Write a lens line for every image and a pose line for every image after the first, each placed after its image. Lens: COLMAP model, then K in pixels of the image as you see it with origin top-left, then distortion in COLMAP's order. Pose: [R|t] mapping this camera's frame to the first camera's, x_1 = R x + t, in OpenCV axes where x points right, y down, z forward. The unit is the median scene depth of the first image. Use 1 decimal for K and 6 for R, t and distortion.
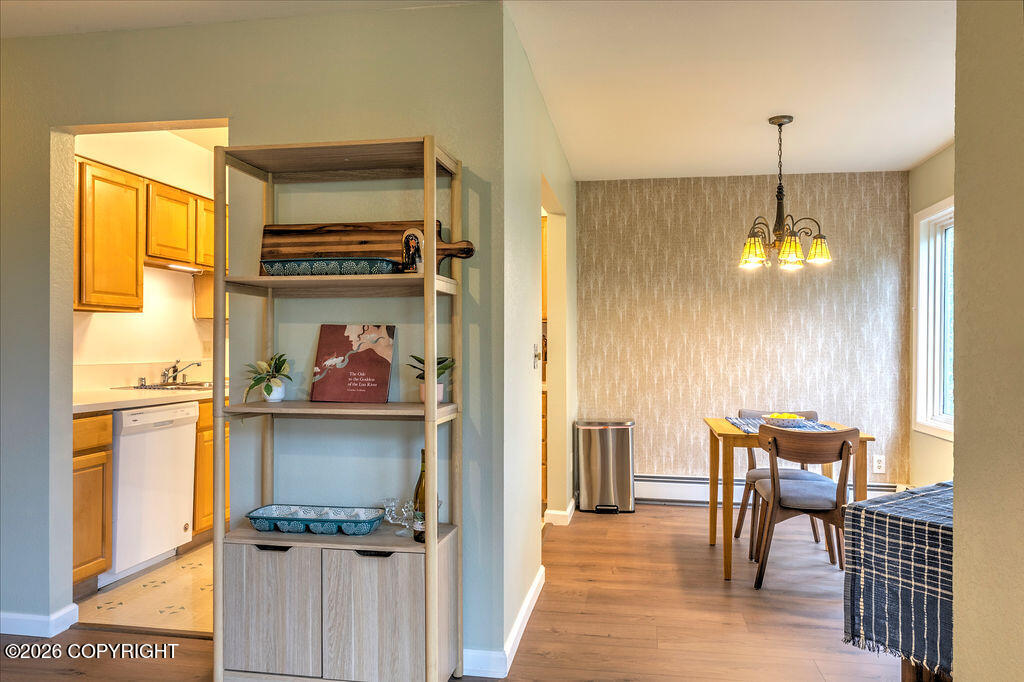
lens RADIAL K [[734.7, 0, 514.8], [0, 734.7, 345.8], [0, 0, 1]] dist [0.001017, -0.004022]
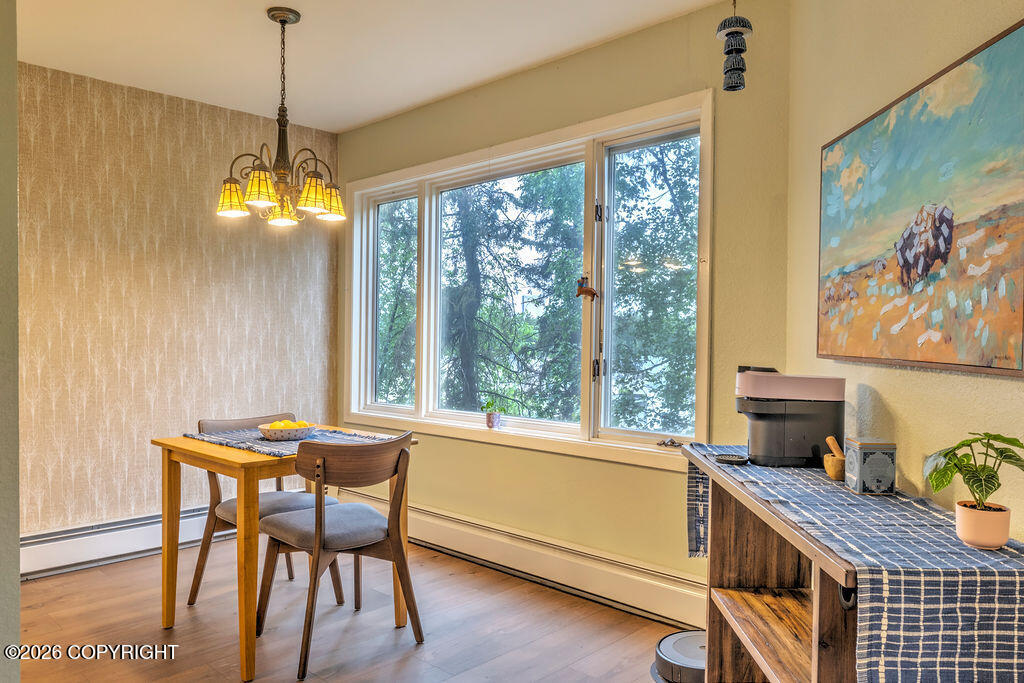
lens RADIAL K [[734.7, 0, 513.7], [0, 734.7, 342.3], [0, 0, 1]] dist [0.001017, -0.004022]
pose [[0.557126, -0.015028, 0.830292, -0.089587], [0.003342, 0.999869, 0.015855, 0.002104], [-0.830421, -0.006059, 0.557103, 0.315497]]
